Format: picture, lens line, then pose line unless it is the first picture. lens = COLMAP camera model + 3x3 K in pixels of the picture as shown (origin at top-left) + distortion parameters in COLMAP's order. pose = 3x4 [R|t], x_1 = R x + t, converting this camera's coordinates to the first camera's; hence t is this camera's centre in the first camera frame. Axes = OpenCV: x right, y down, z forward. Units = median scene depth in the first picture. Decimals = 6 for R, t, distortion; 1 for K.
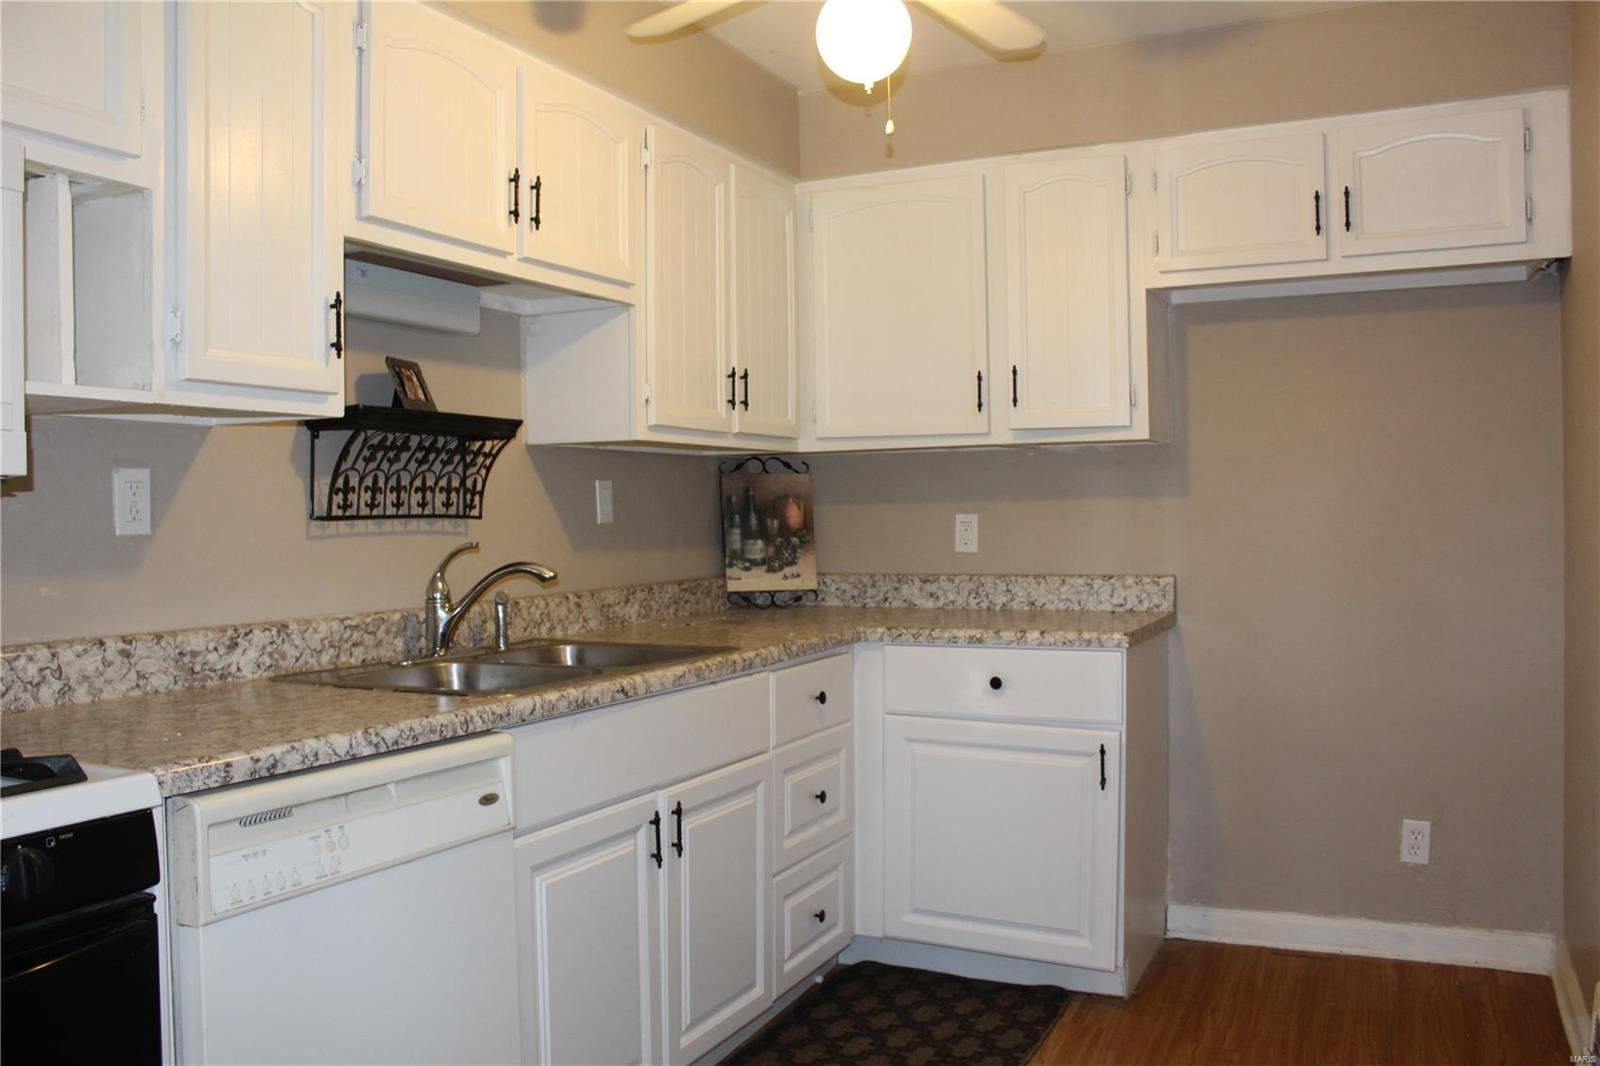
lens RADIAL K [[1344.4, 0, 813.3], [0, 1344.4, 531.2], [0, 0, 1]] dist [-0.165560, 0.147254]
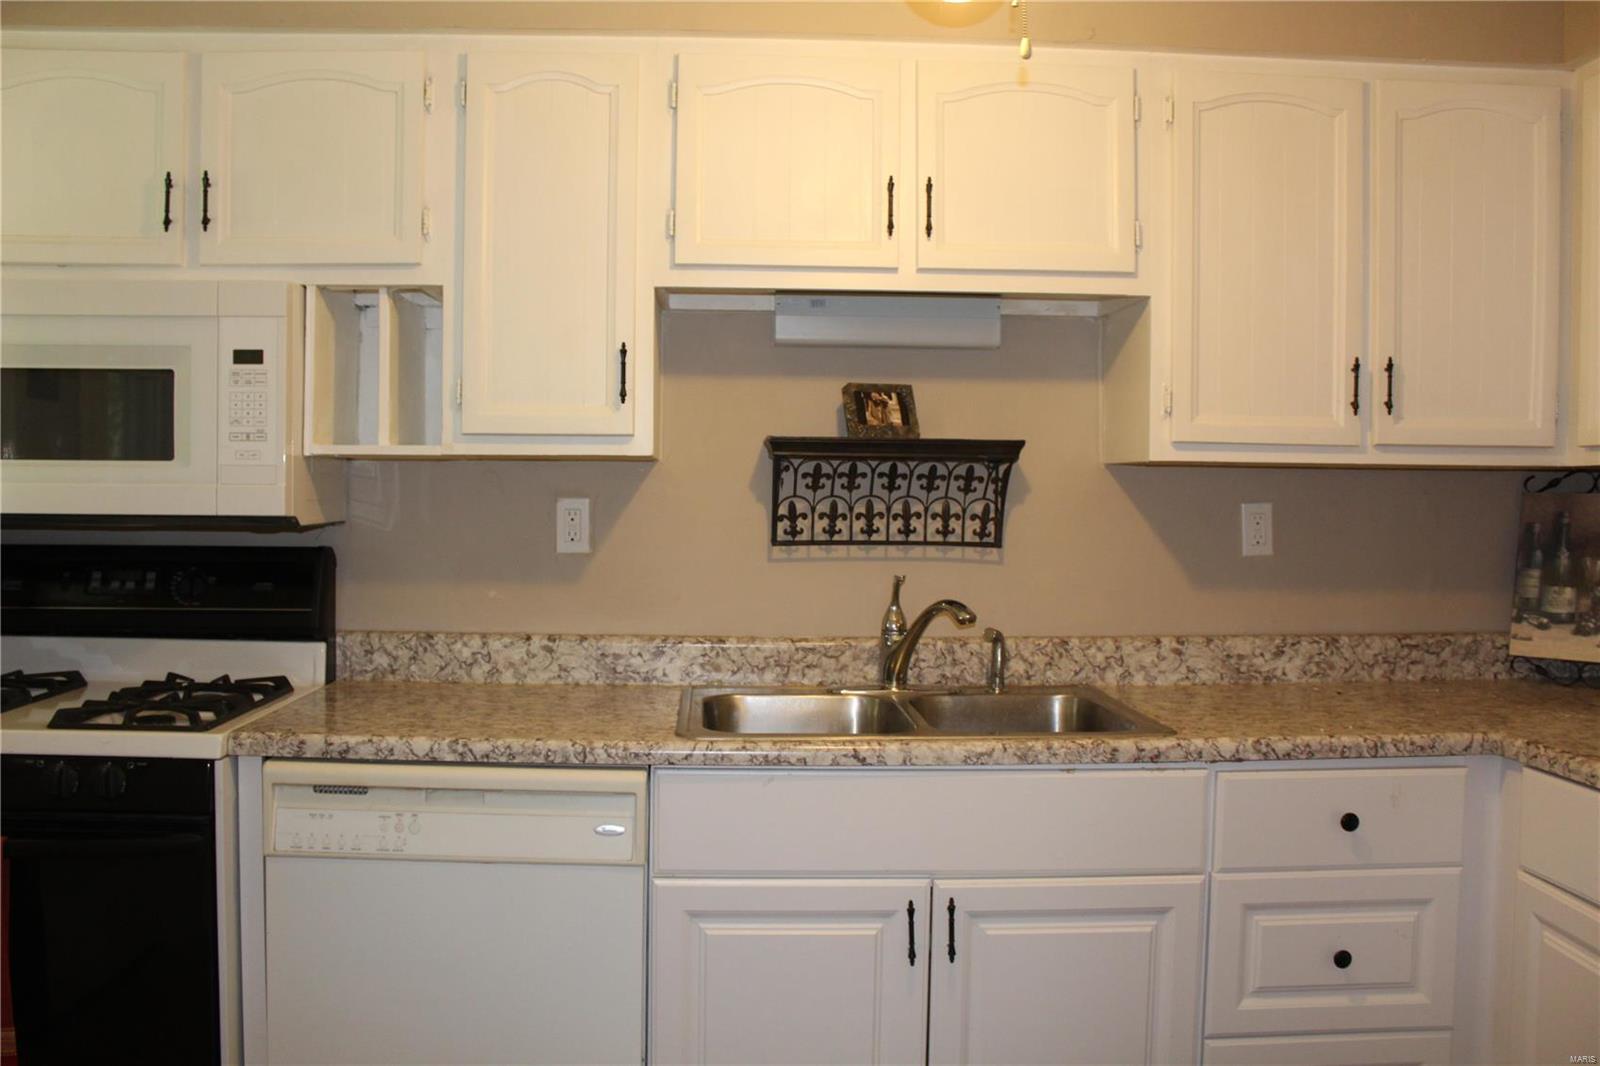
lens RADIAL K [[1344.4, 0, 809.2], [0, 1344.4, 525.6], [0, 0, 1]] dist [-0.165560, 0.147254]
pose [[0.469616, 0.037138, -0.882089, 0.579155], [-0.026467, 0.999258, 0.027980, -0.053764], [0.882474, 0.010207, 0.470251, 0.513610]]
